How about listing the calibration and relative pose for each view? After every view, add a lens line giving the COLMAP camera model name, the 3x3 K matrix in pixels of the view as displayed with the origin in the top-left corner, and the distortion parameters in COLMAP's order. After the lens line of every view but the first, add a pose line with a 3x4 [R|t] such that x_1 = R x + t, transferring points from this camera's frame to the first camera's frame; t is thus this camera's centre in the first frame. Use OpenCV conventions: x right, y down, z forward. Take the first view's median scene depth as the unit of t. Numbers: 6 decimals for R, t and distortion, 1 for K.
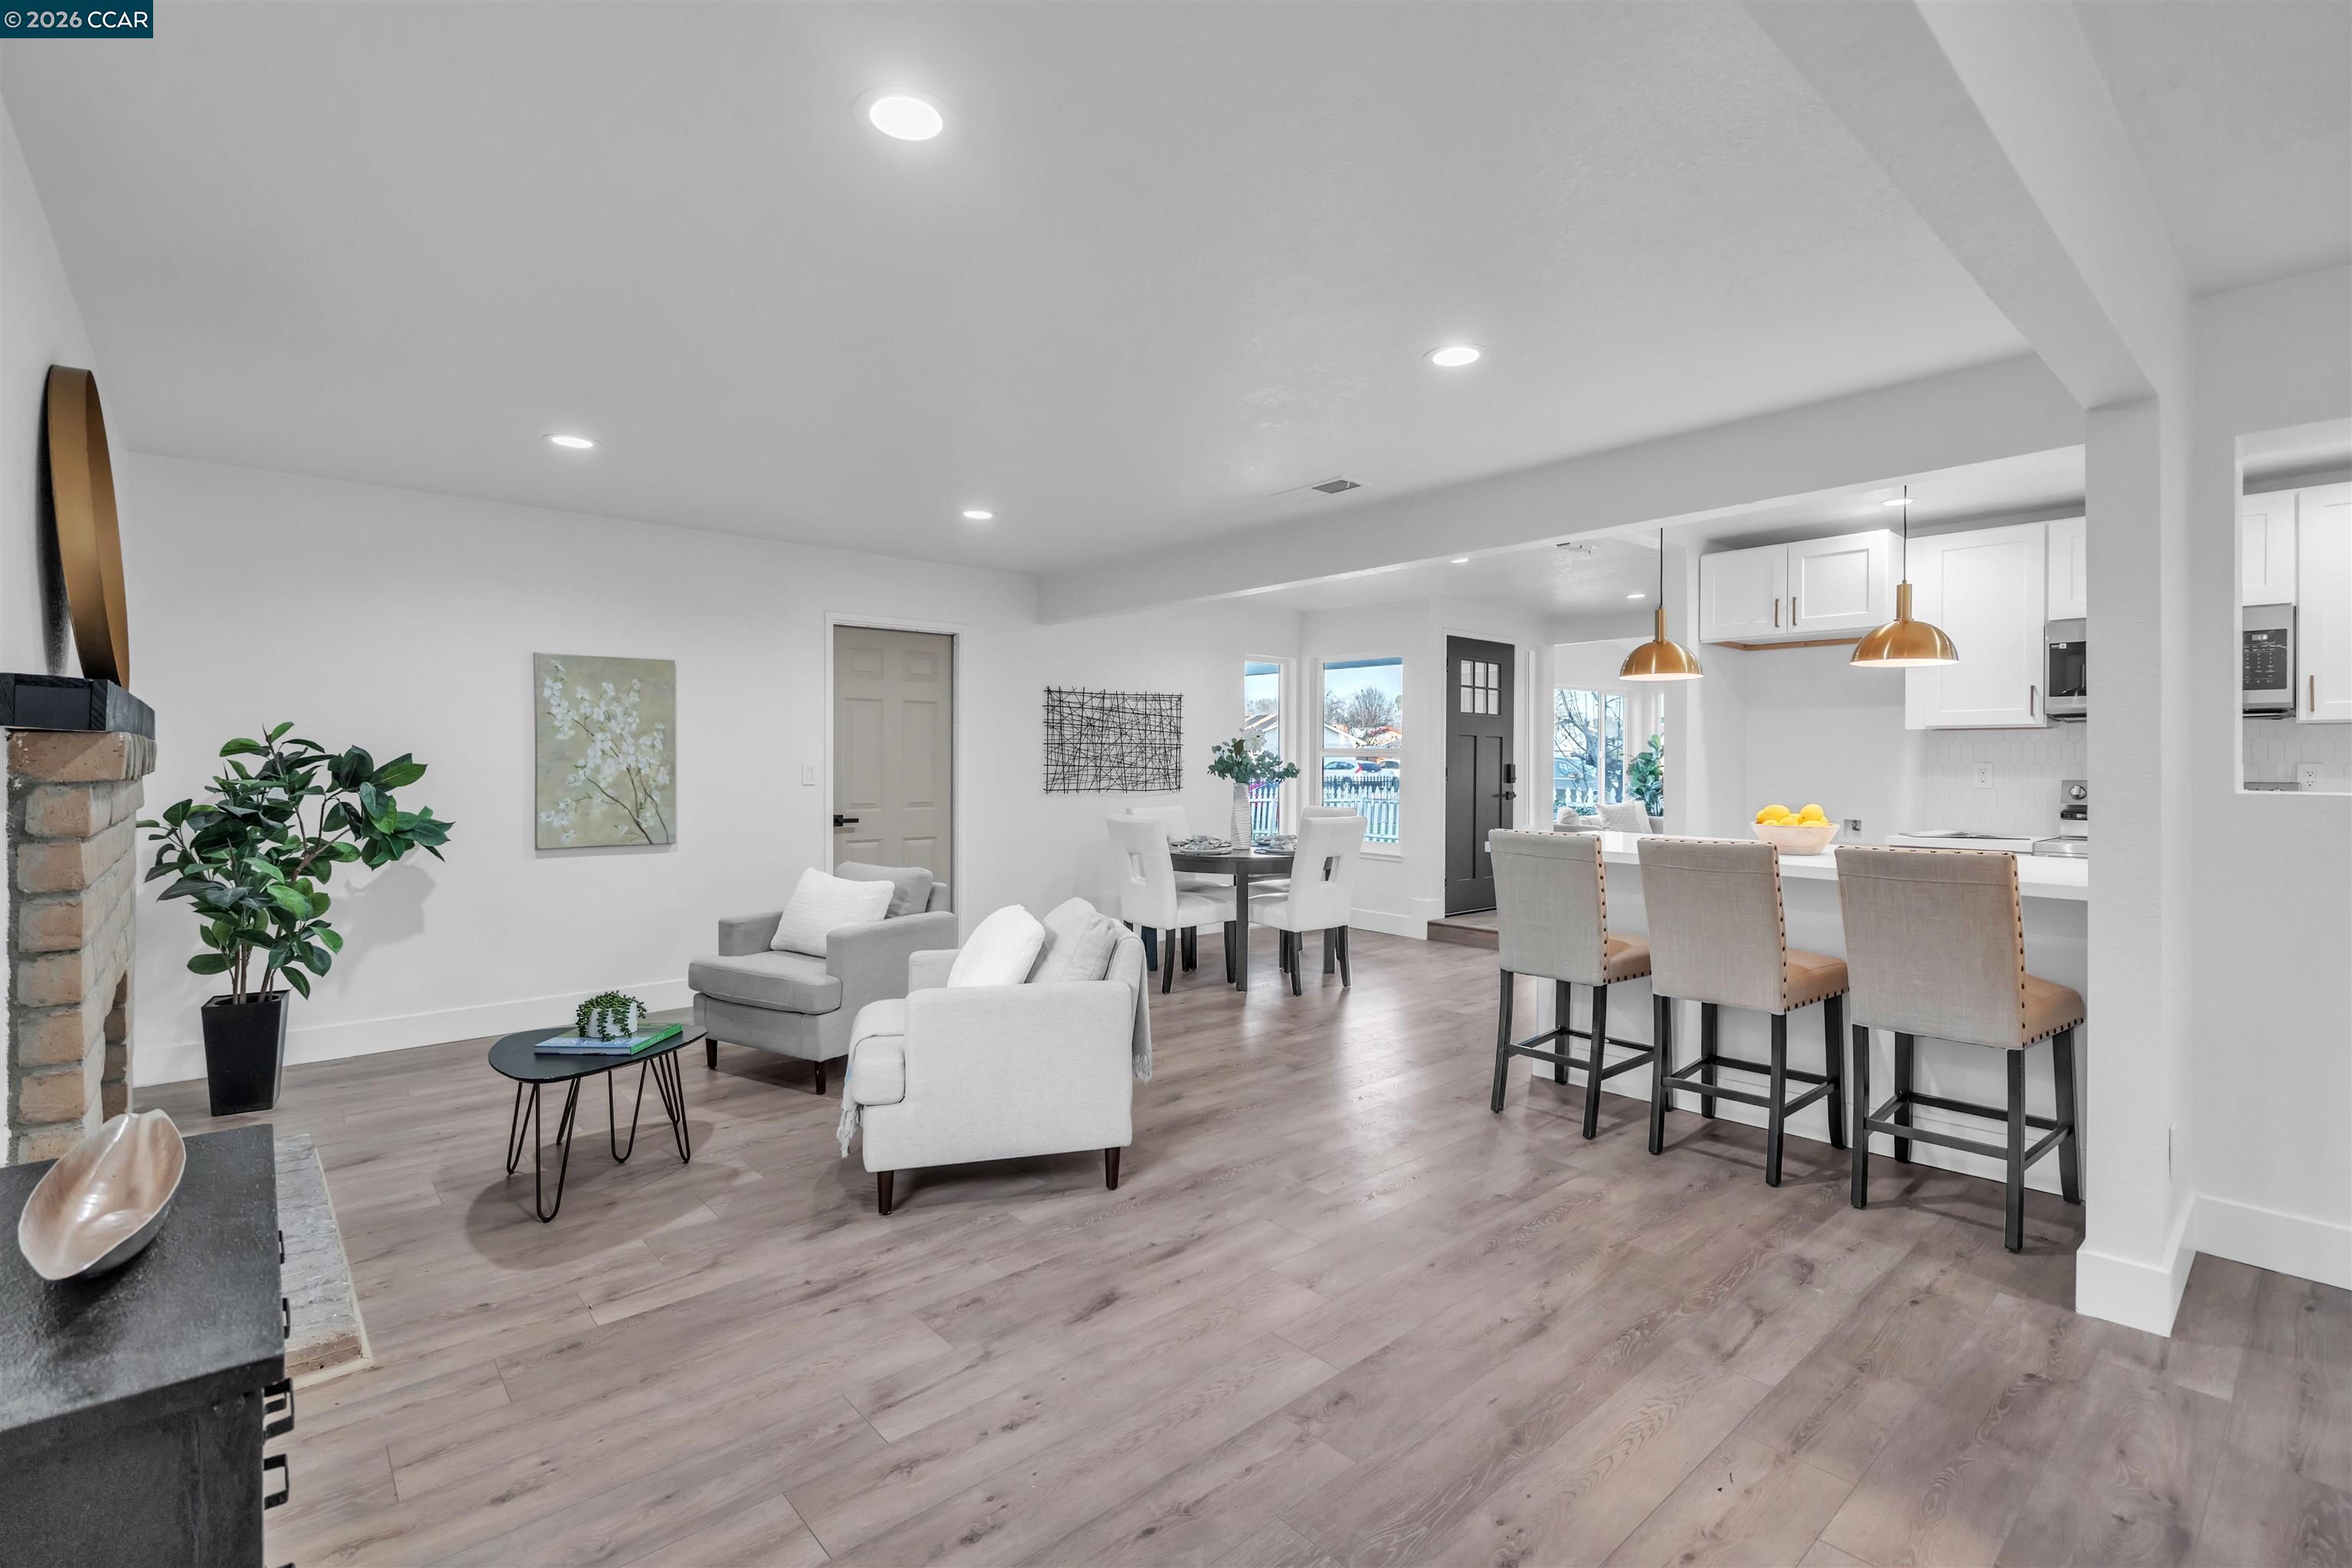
lens RADIAL K [[1059.1, 0, 1166.5], [0, 1059.1, 761.0], [0, 0, 1]] dist [-0.004747, 0.001600]
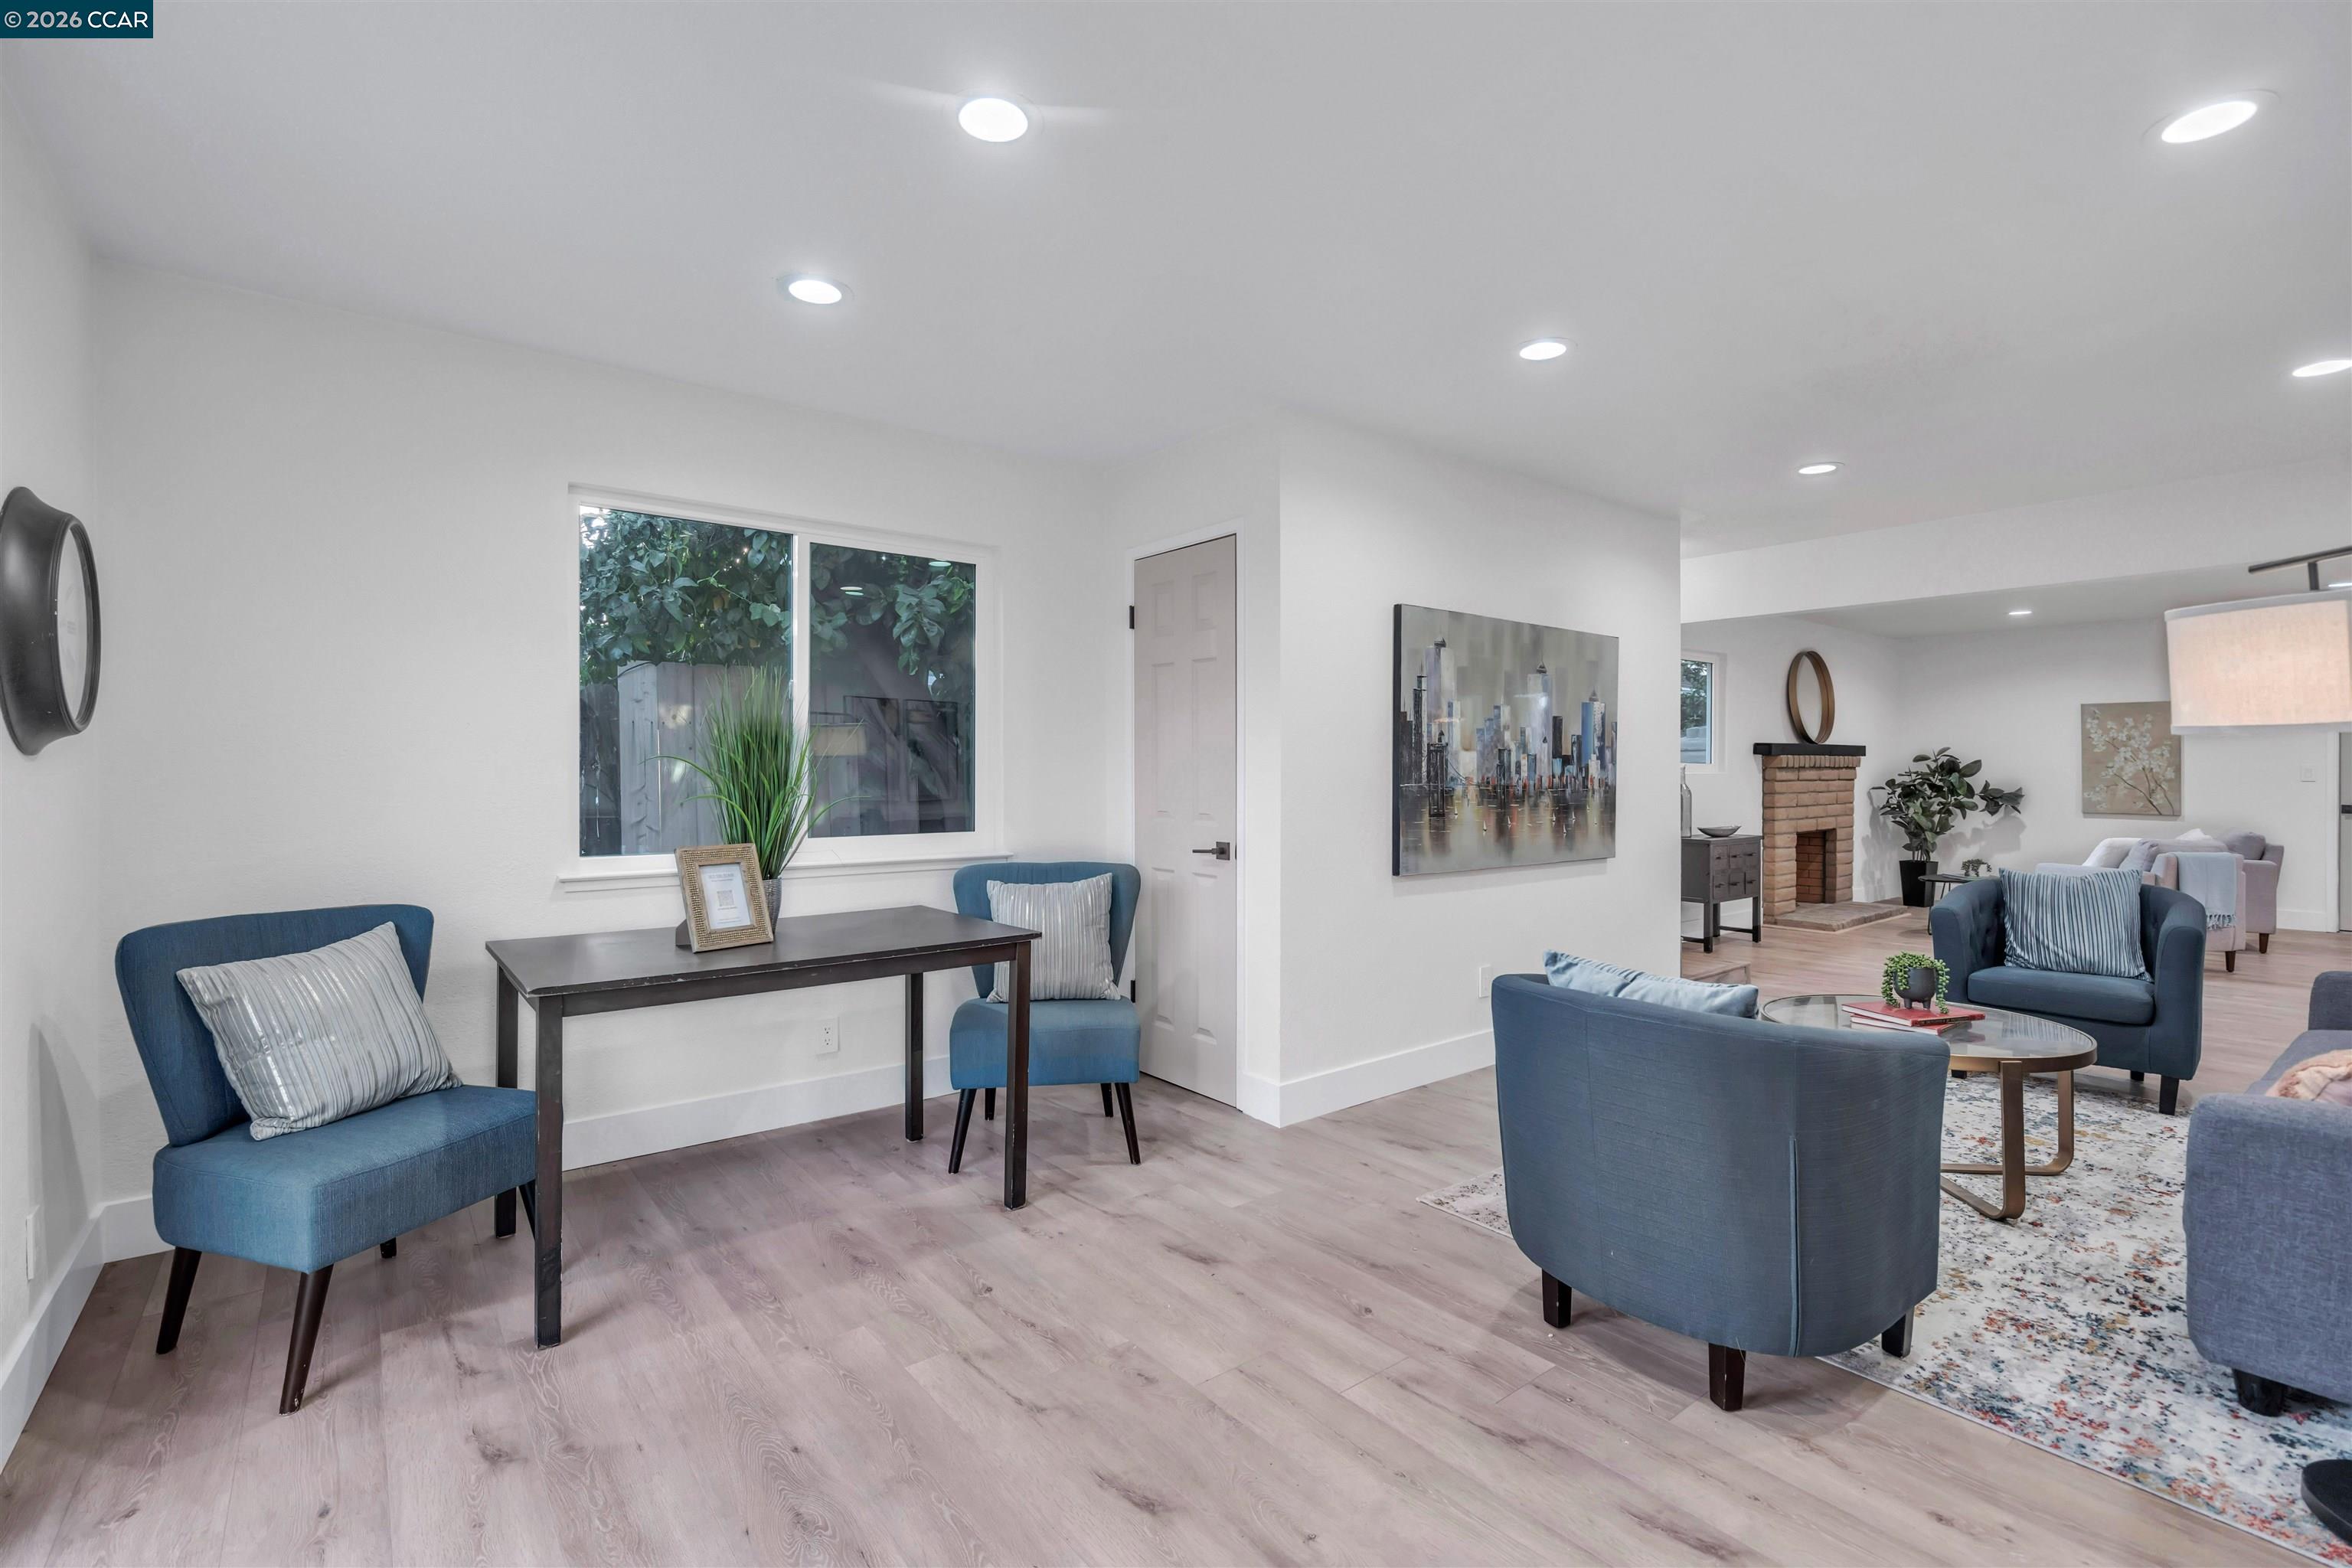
lens RADIAL K [[1059.1, 0, 1173.4], [0, 1059.1, 739.7], [0, 0, 1]] dist [-0.004747, 0.001600]
pose [[-0.048864, -0.026293, -0.998459, 1.277124], [-0.004934, 0.999648, -0.026082, 0.013158], [0.998793, 0.003652, -0.048977, -0.461973]]
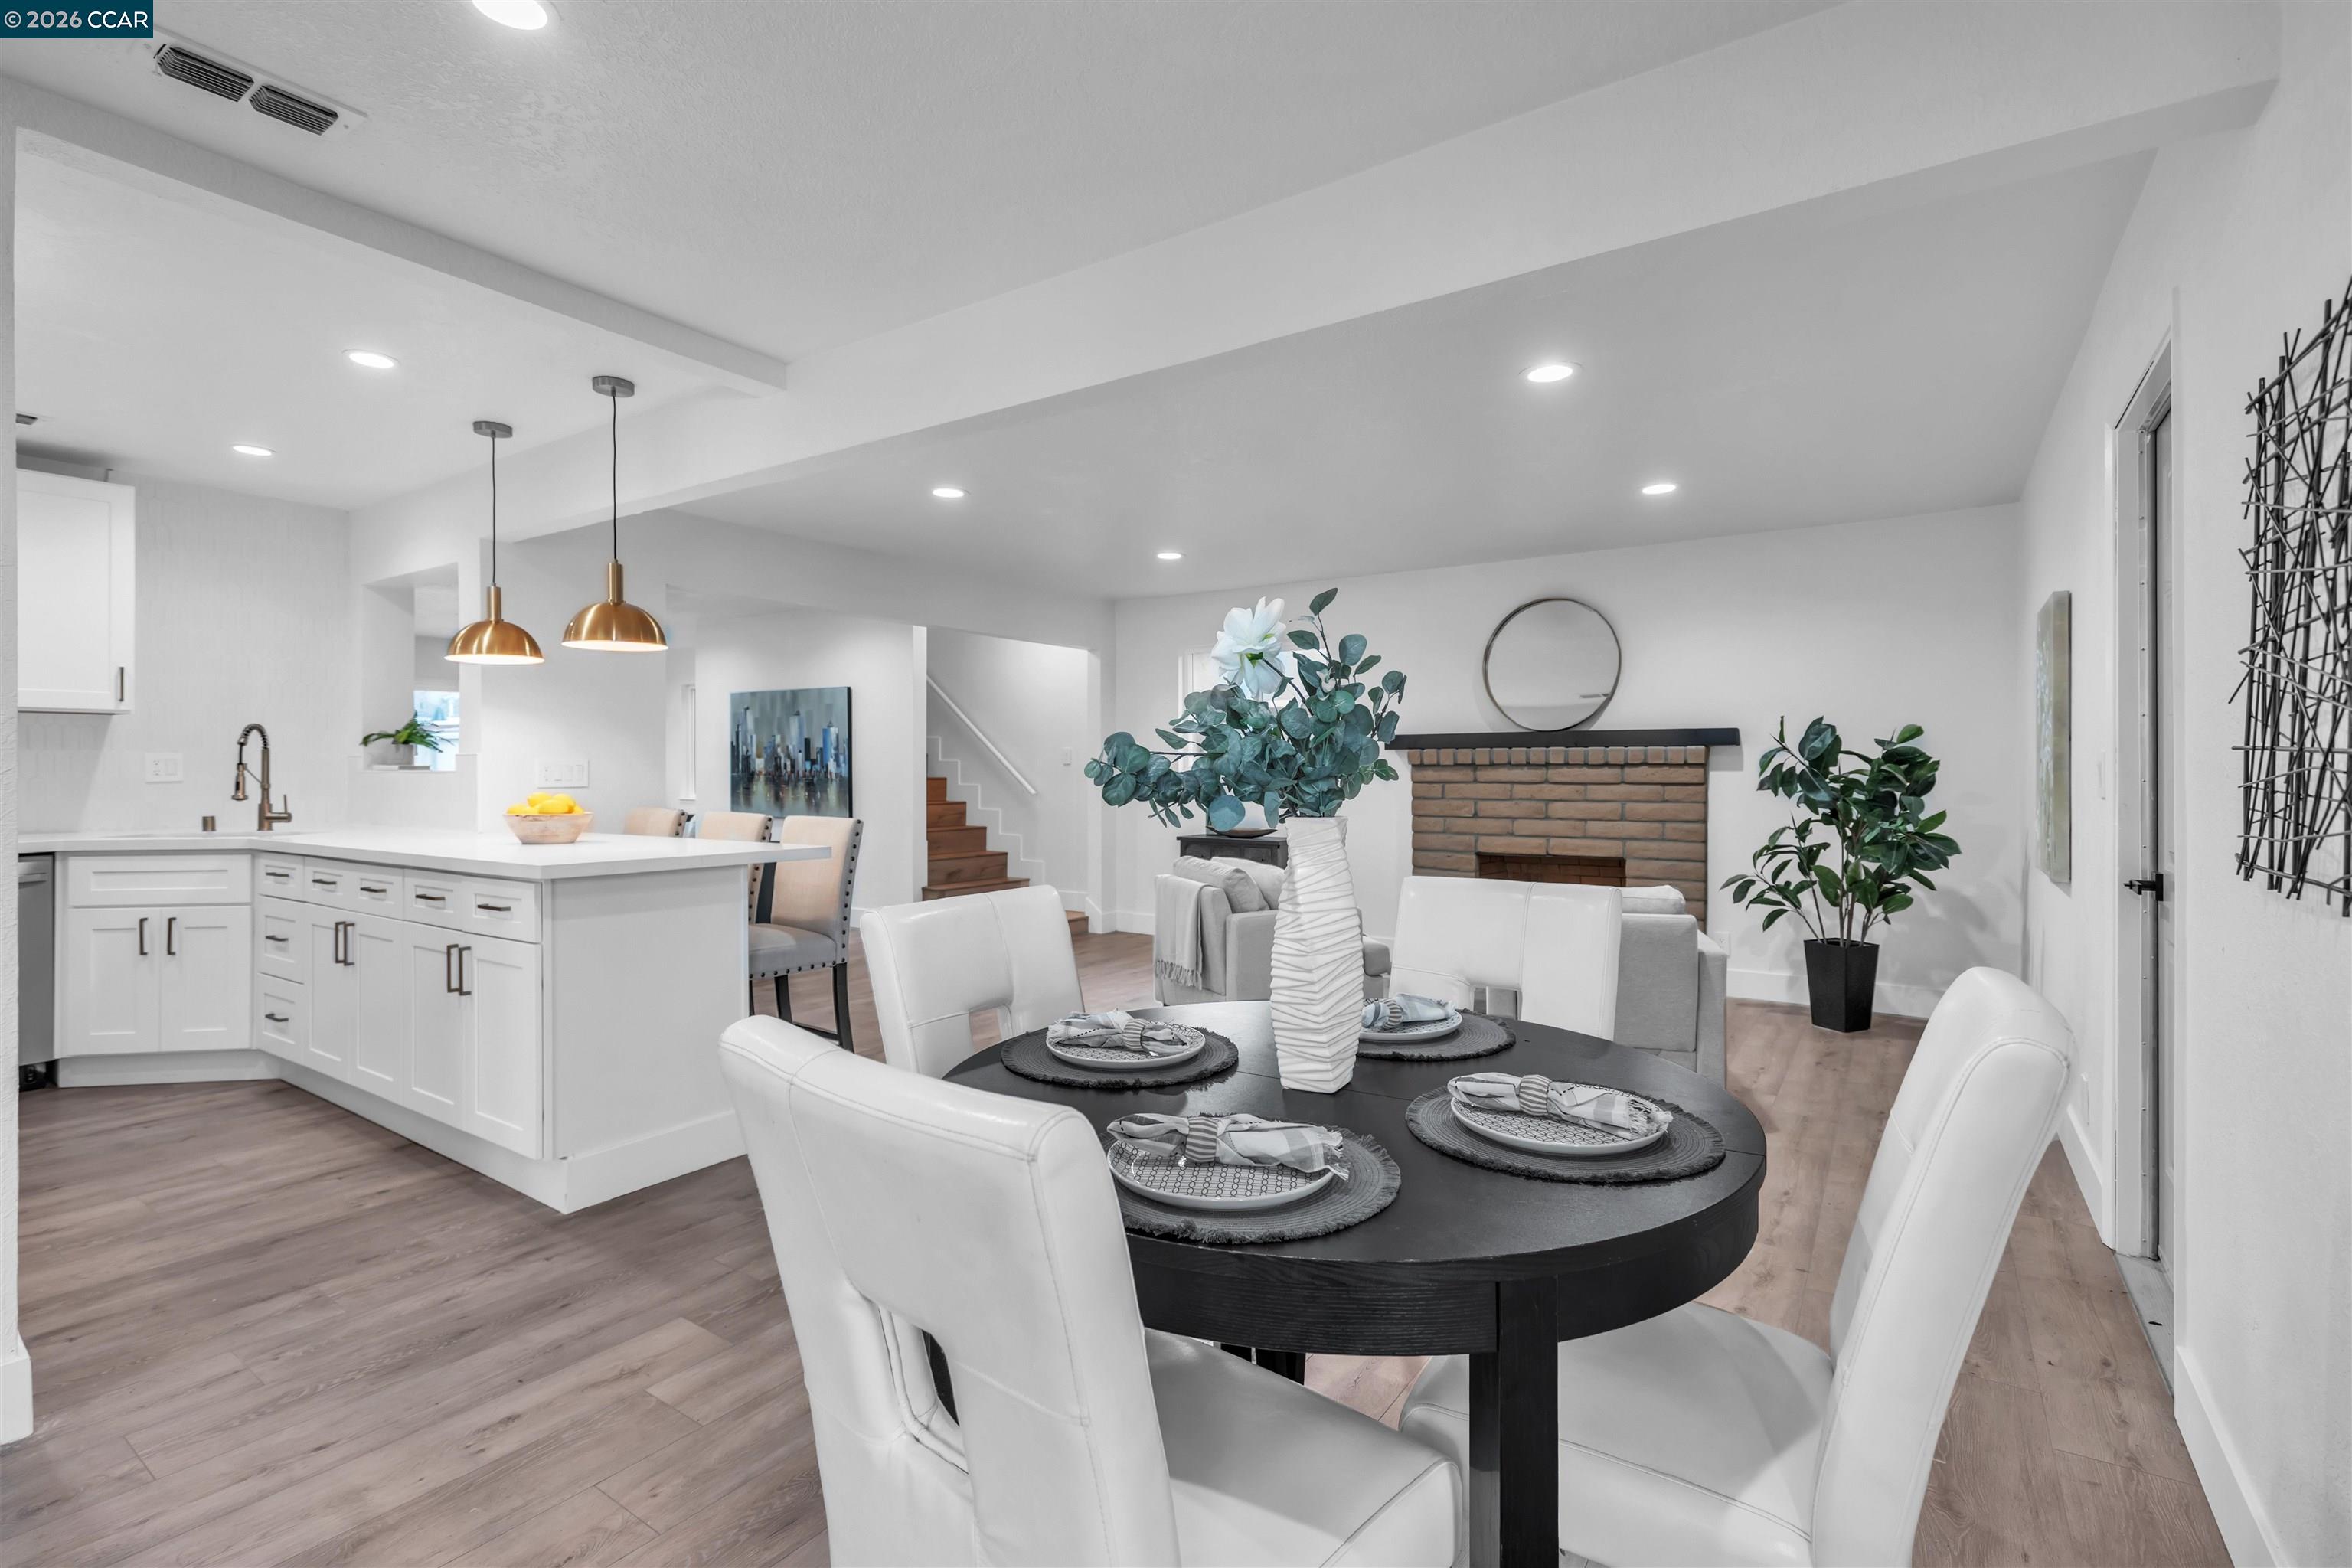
lens RADIAL K [[1059.1, 0, 1186.9], [0, 1059.1, 765.1], [0, 0, 1]] dist [-0.004747, 0.001600]
pose [[-0.967784, -0.003417, -0.251759, 0.194412], [-0.003048, 0.999994, -0.001857, 0.011707], [0.251763, -0.001030, -0.967788, 1.576454]]
